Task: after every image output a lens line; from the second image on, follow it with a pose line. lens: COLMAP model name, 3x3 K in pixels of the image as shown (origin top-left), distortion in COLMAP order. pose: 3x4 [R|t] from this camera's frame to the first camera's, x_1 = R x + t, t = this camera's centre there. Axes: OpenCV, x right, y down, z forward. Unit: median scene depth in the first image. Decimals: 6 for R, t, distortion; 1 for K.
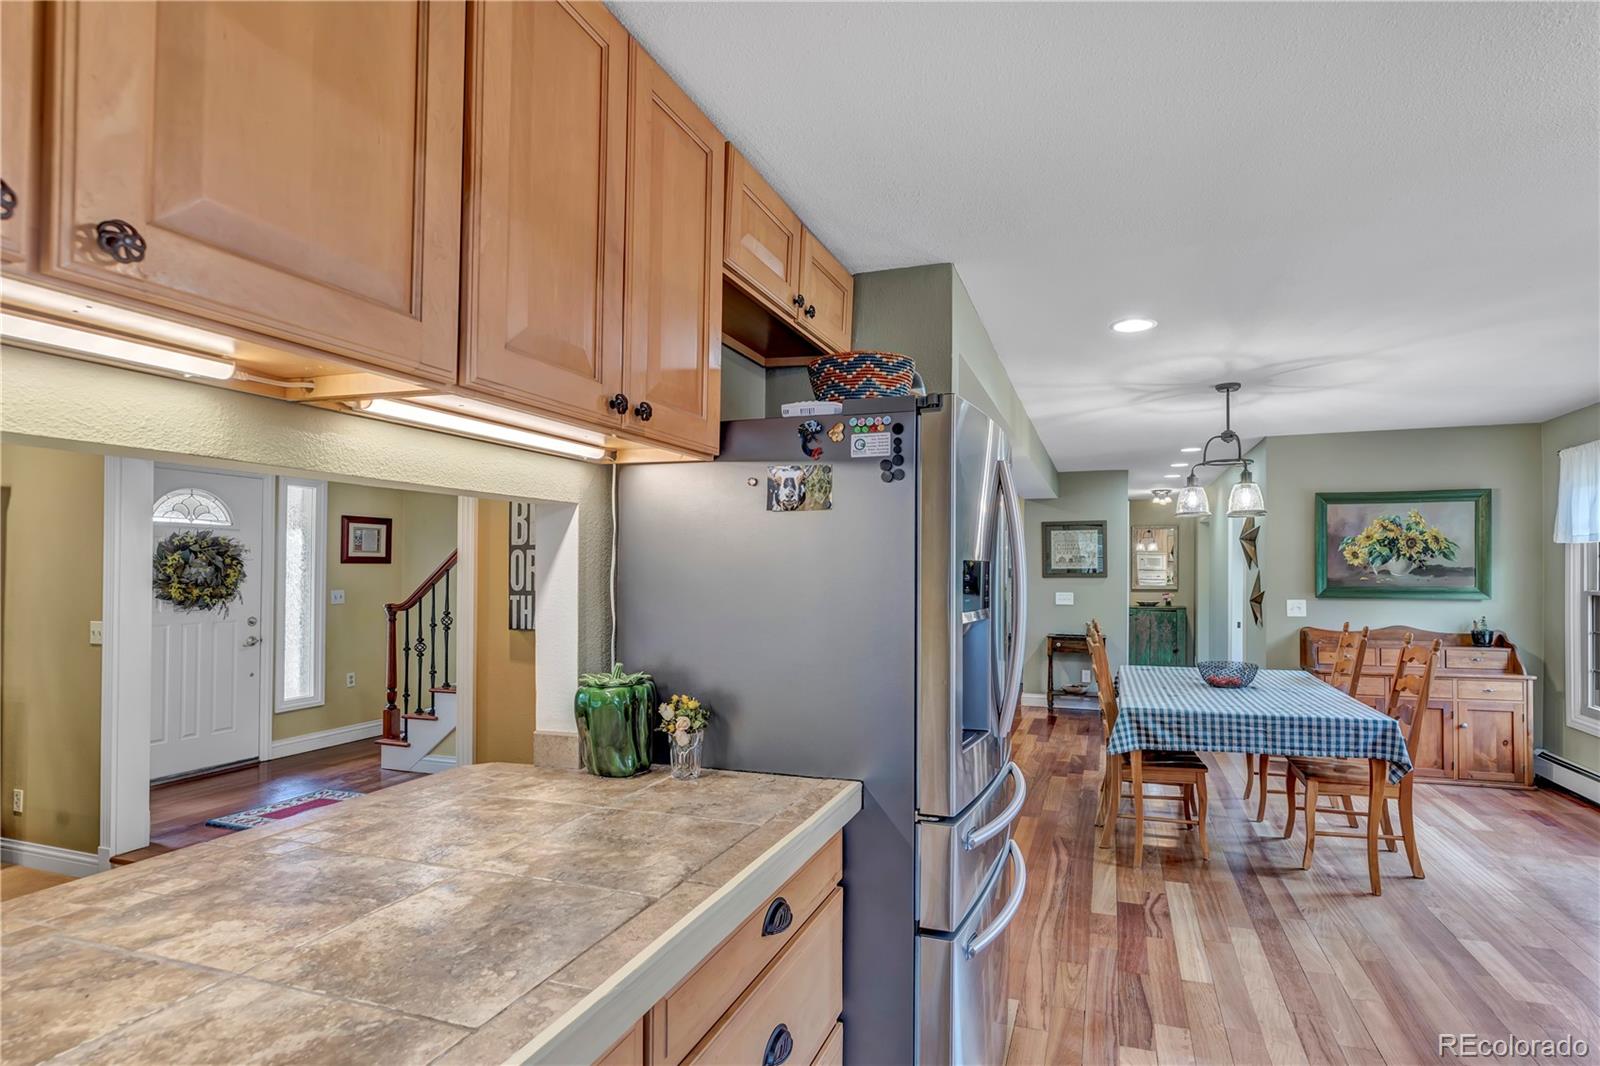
lens RADIAL K [[803.5, 0, 840.5], [0, 803.5, 567.9], [0, 0, 1]] dist [0.006341, 0.000686]
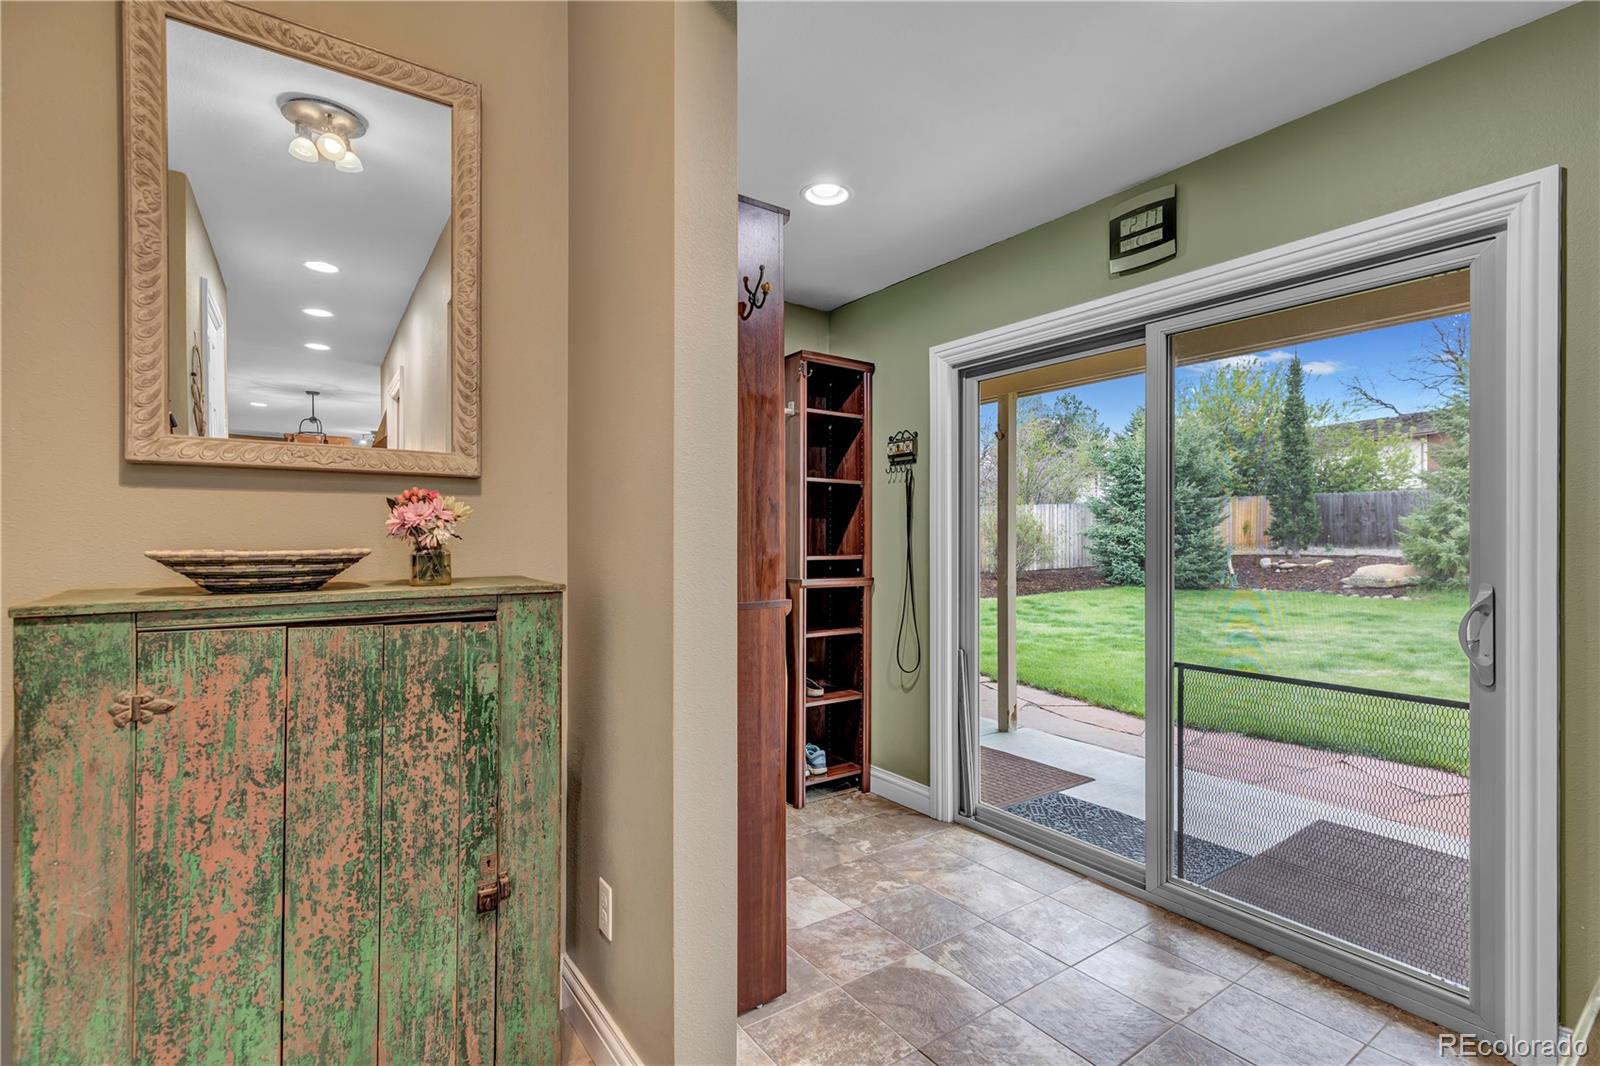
lens RADIAL K [[739.3, 0, 797.9], [0, 739.3, 540.0], [0, 0, 1]] dist [0.010880, -0.000136]
pose [[0.587819, -0.000894, 0.808992, 0.642380], [-0.004025, 0.999984, 0.004029, 0.074560], [-0.808982, -0.005624, 0.587806, 1.647493]]
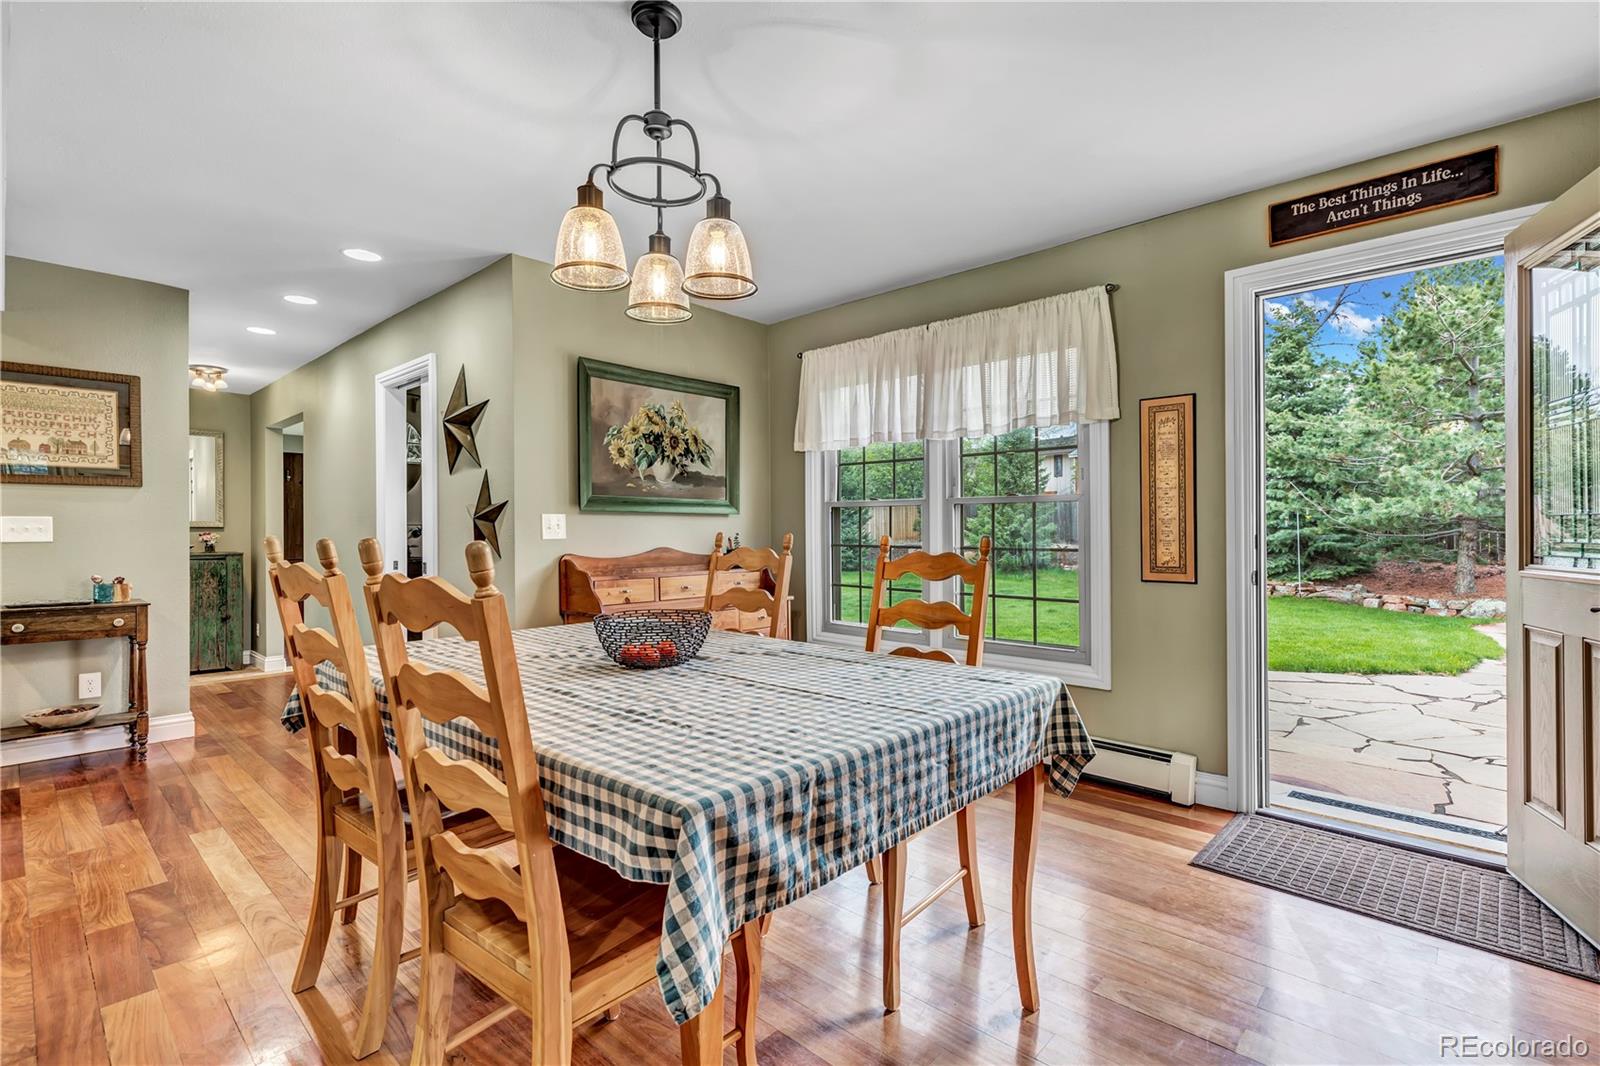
lens RADIAL K [[739.3, 0, 790.5], [0, 739.3, 537.0], [0, 0, 1]] dist [0.010880, -0.000136]
pose [[0.414614, -0.005302, 0.909982, 0.098464], [-0.001991, 0.999975, 0.006733, 0.057142], [-0.909995, -0.004604, 0.414593, 0.602845]]
